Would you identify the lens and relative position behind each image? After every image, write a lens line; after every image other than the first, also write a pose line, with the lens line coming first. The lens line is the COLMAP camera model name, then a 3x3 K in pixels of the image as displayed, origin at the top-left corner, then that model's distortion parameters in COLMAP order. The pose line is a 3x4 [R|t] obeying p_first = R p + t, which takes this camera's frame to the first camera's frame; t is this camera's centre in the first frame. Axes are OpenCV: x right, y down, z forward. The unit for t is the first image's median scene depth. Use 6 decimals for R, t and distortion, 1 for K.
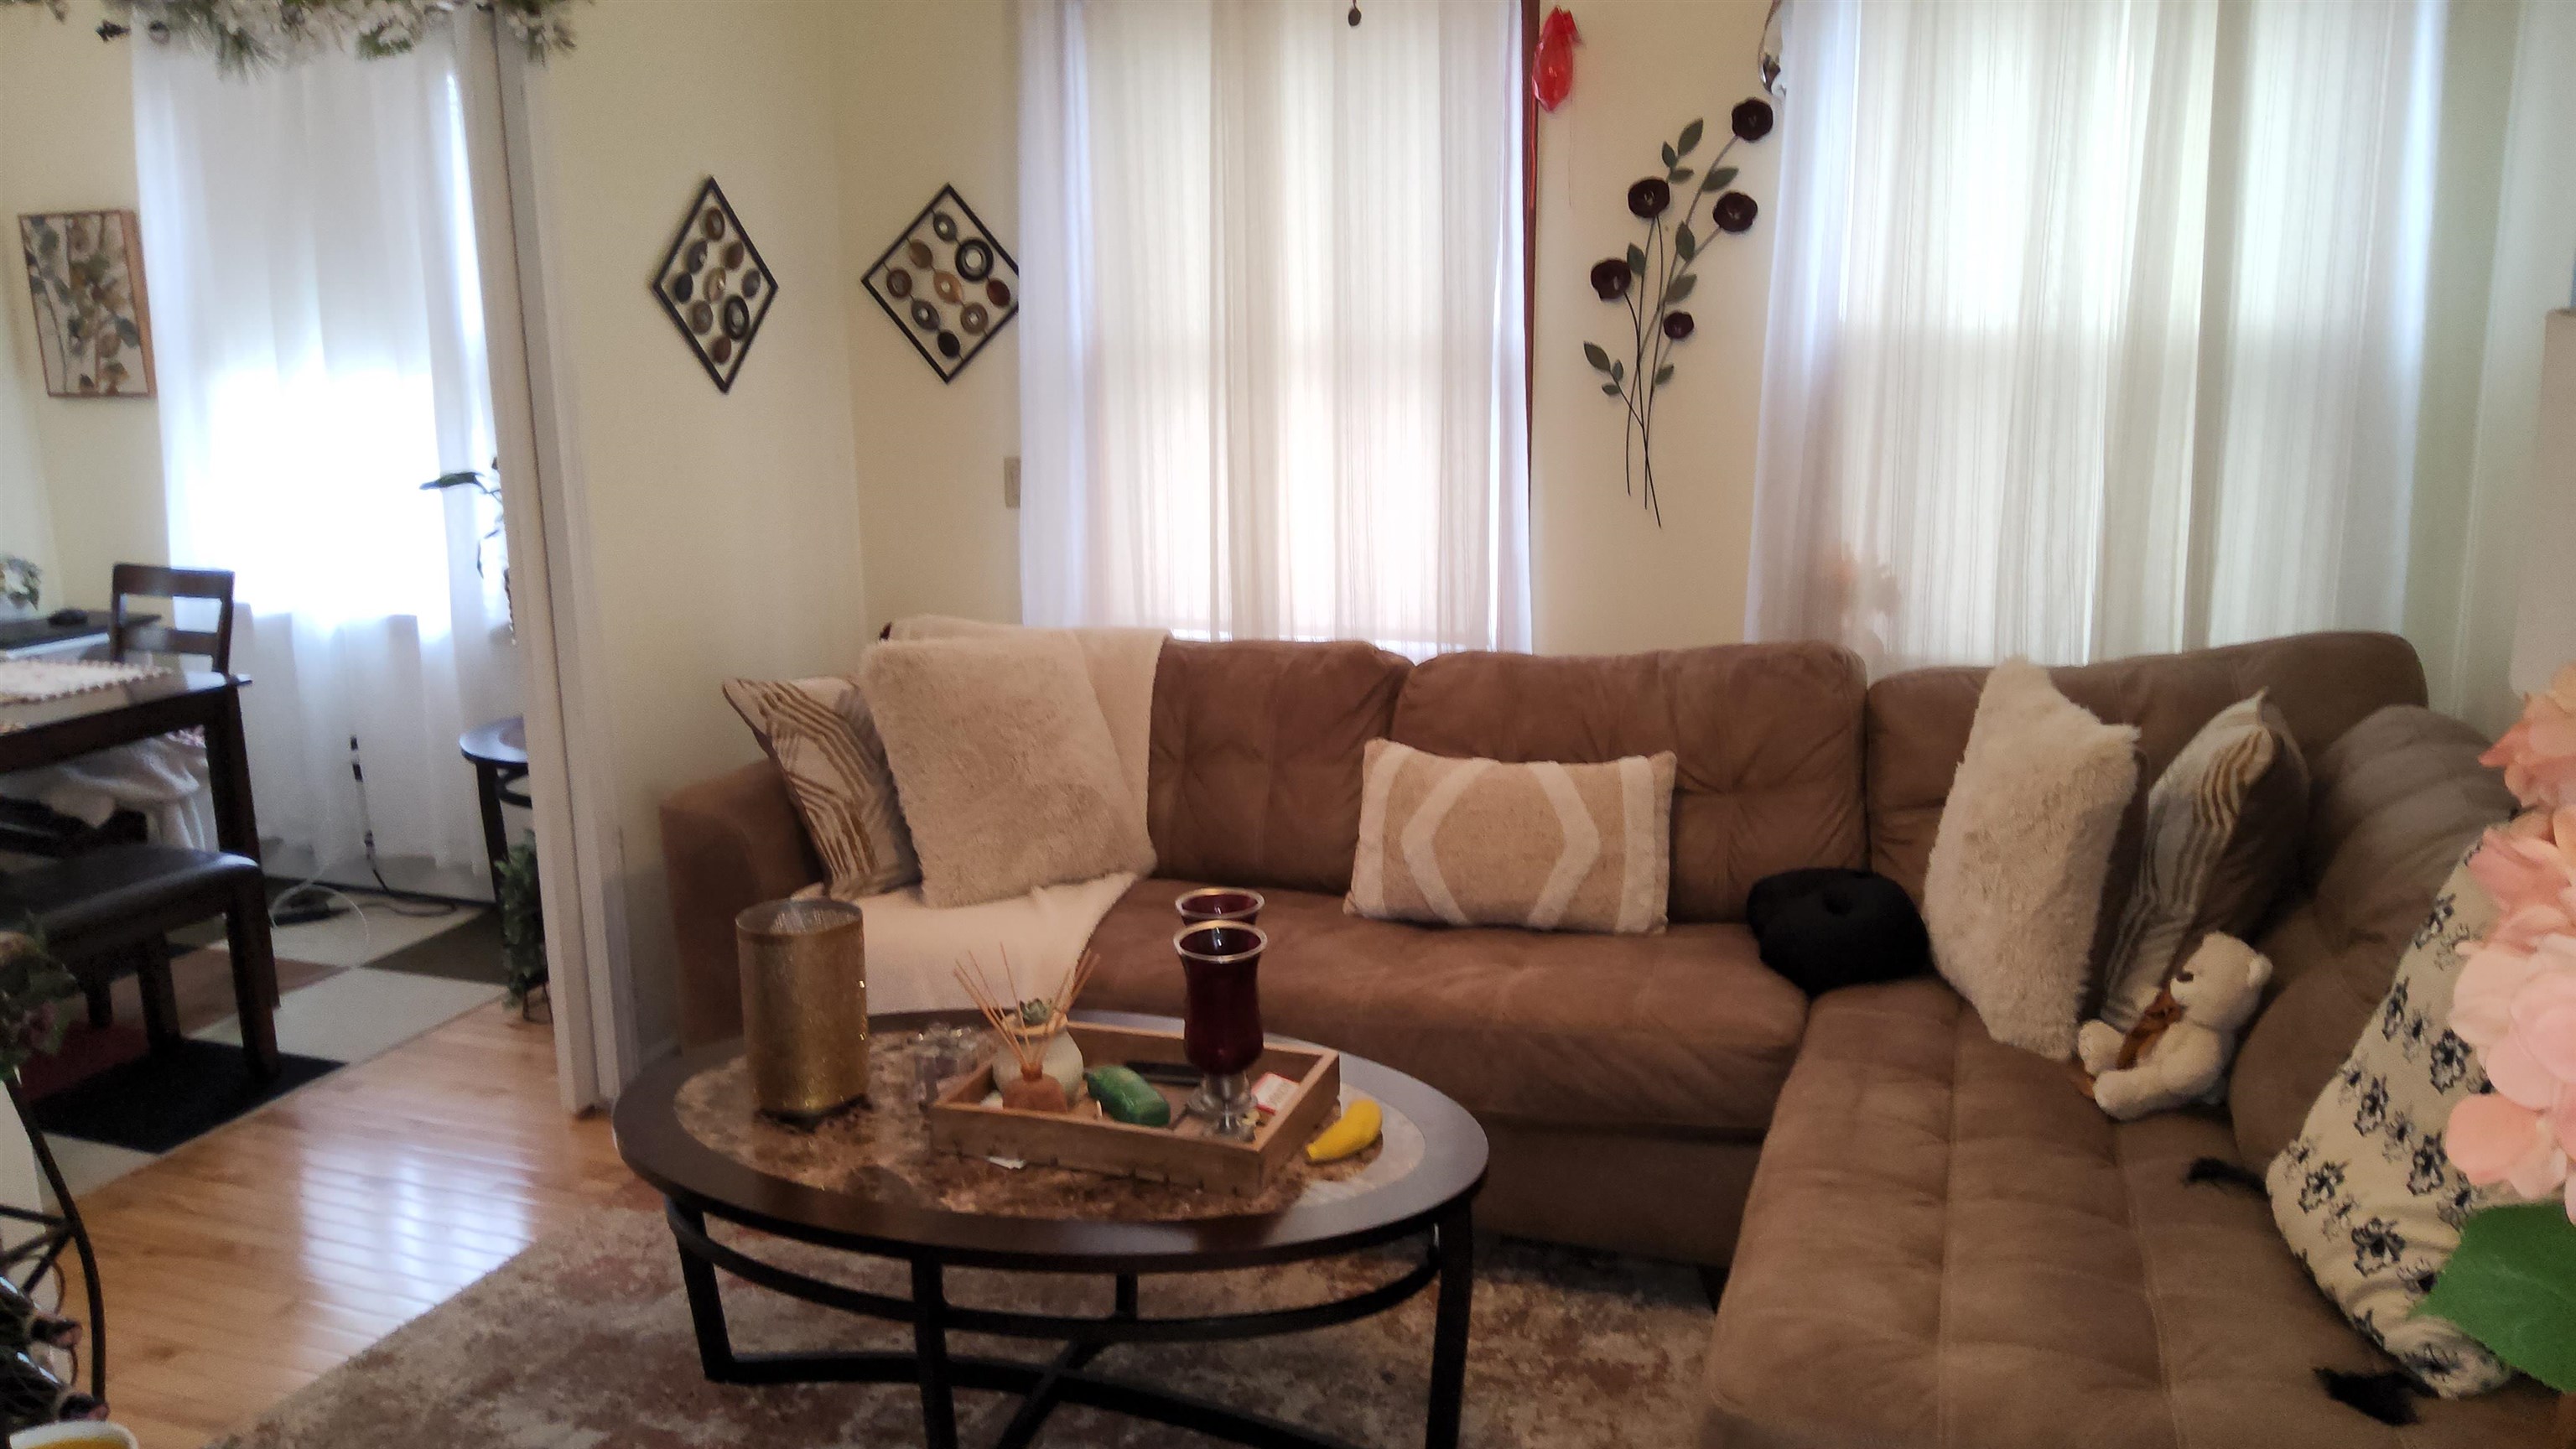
lens RADIAL K [[1911.8, 0, 1293.7], [0, 1911.8, 731.7], [0, 0, 1]] dist [0.124764, -0.225691]
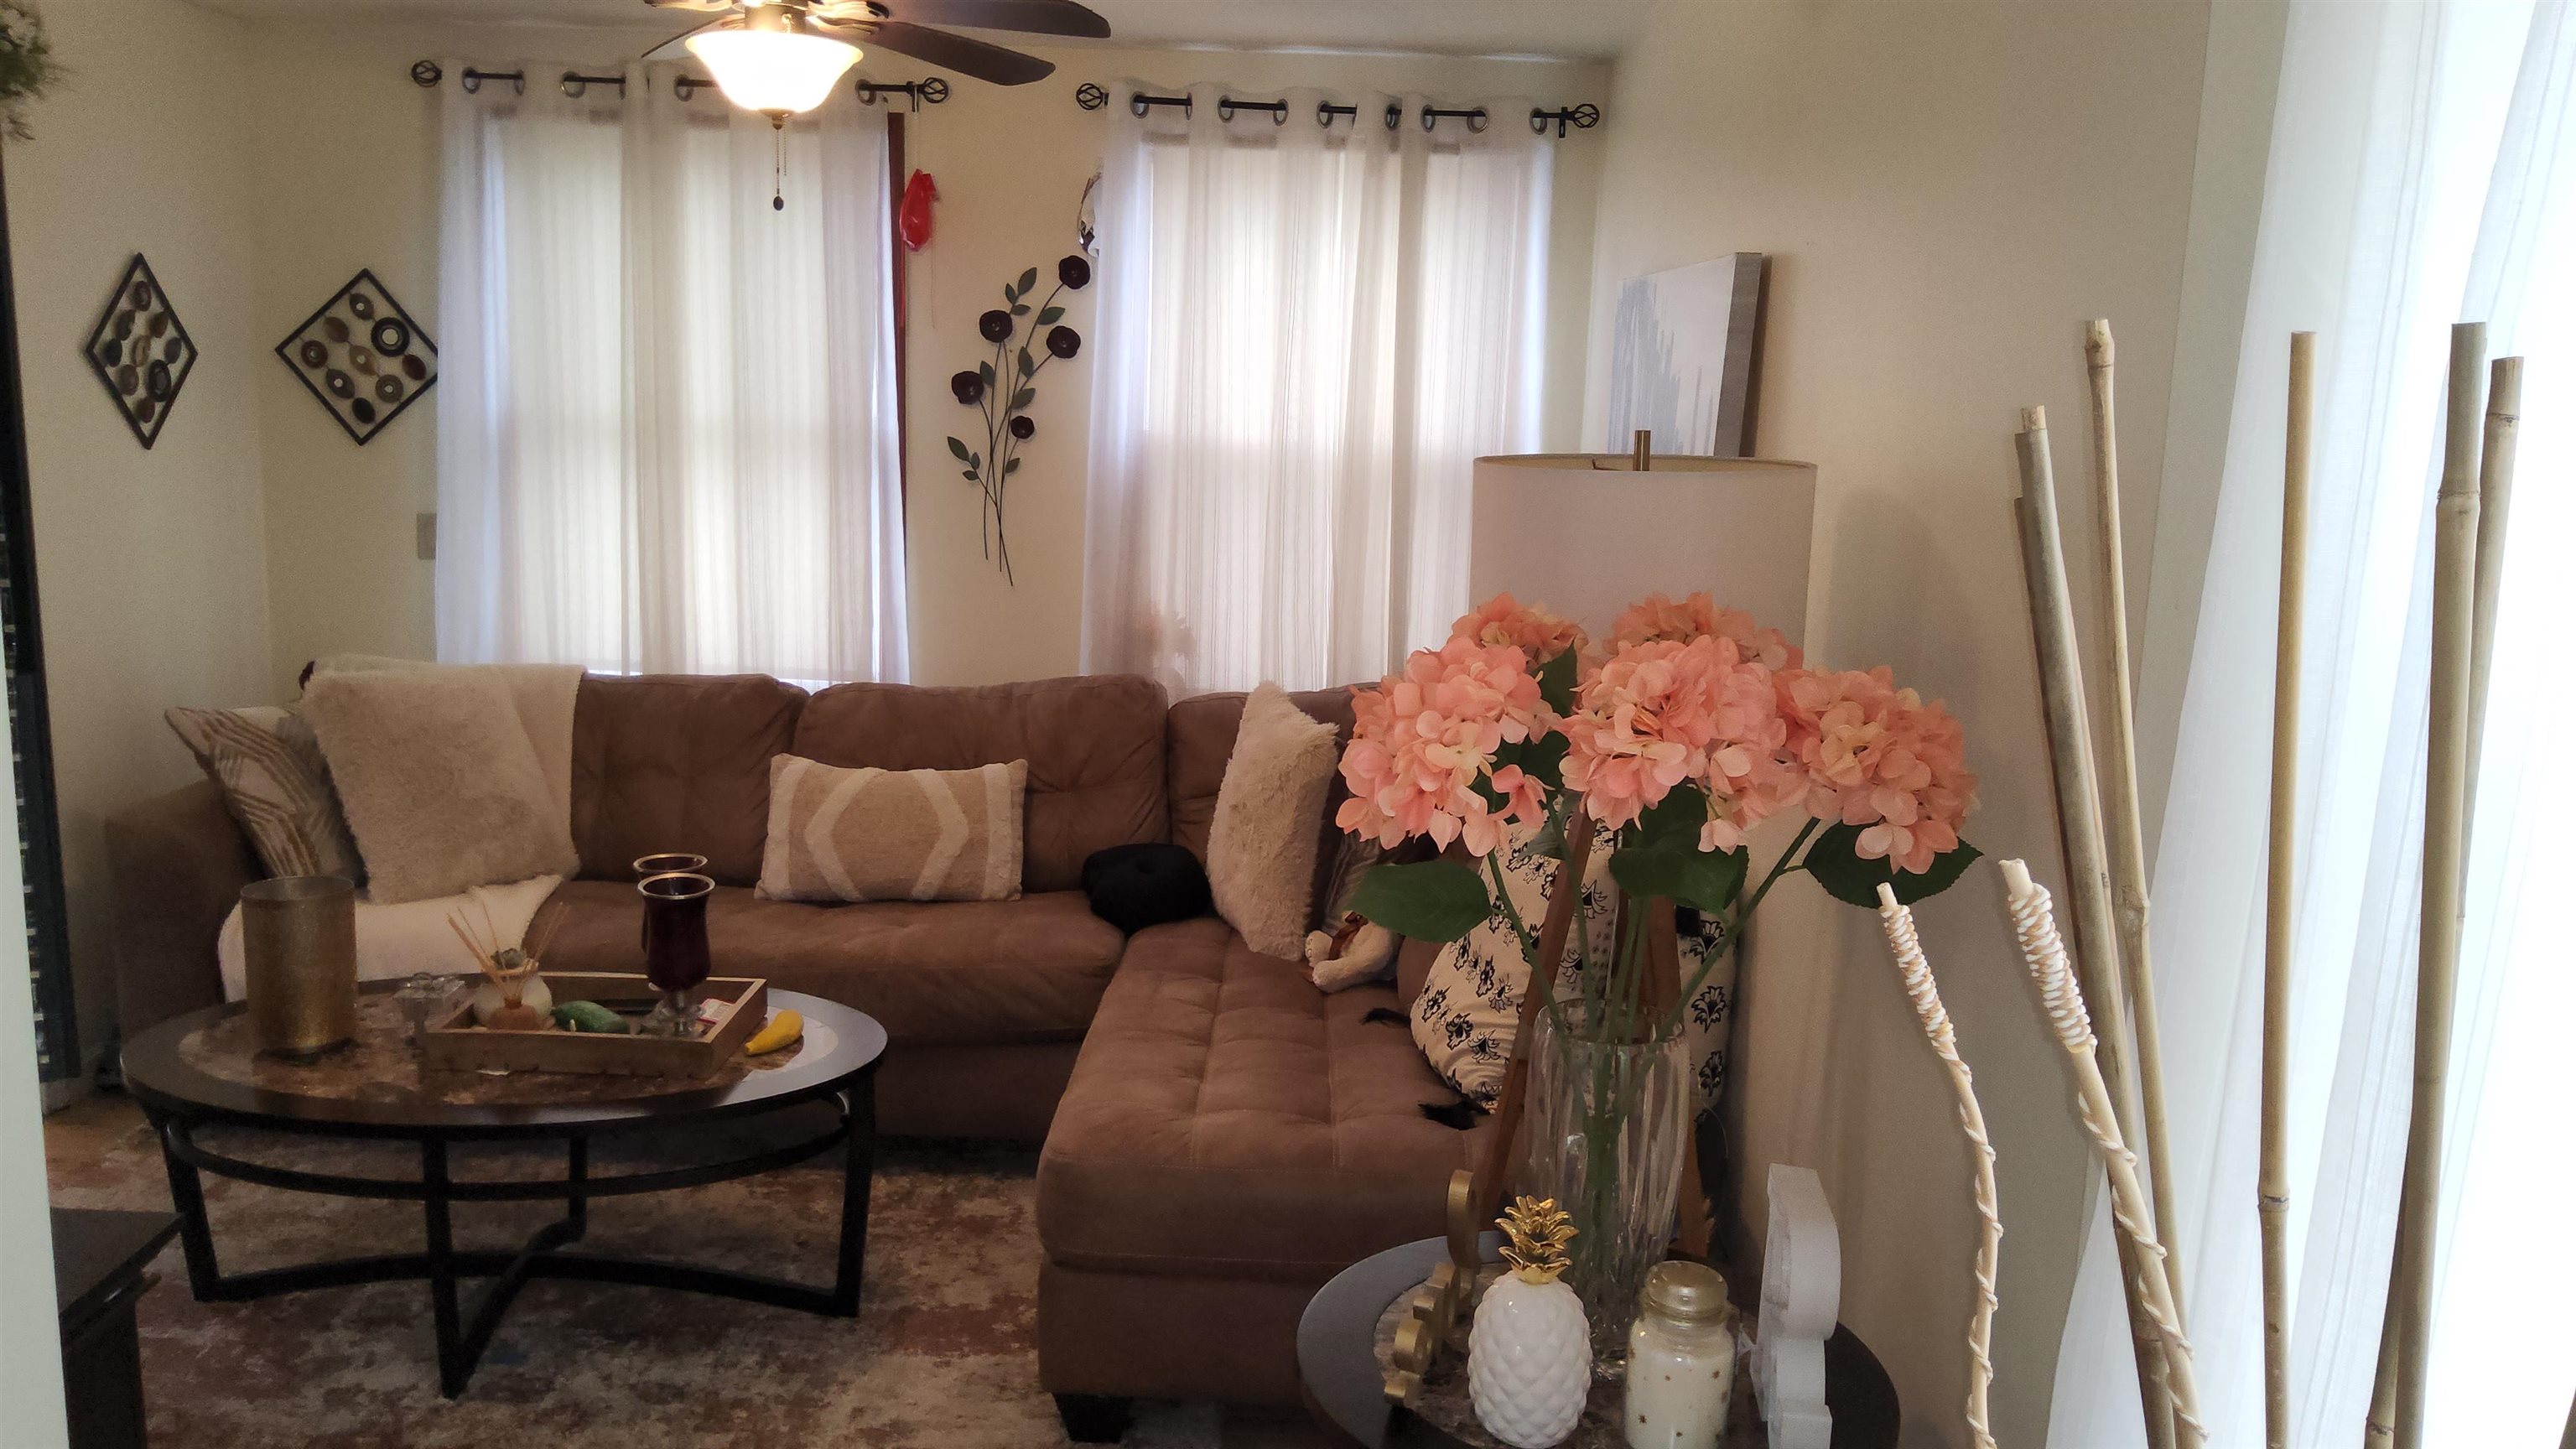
lens RADIAL K [[1936.2, 0, 1303.7], [0, 1936.2, 739.2], [0, 0, 1]] dist [0.092614, -0.160291]
pose [[0.945453, -0.009175, 0.325630, -0.046375], [0.021723, 0.999154, -0.034918, 0.045724], [-0.325034, 0.040087, 0.944852, -0.276837]]
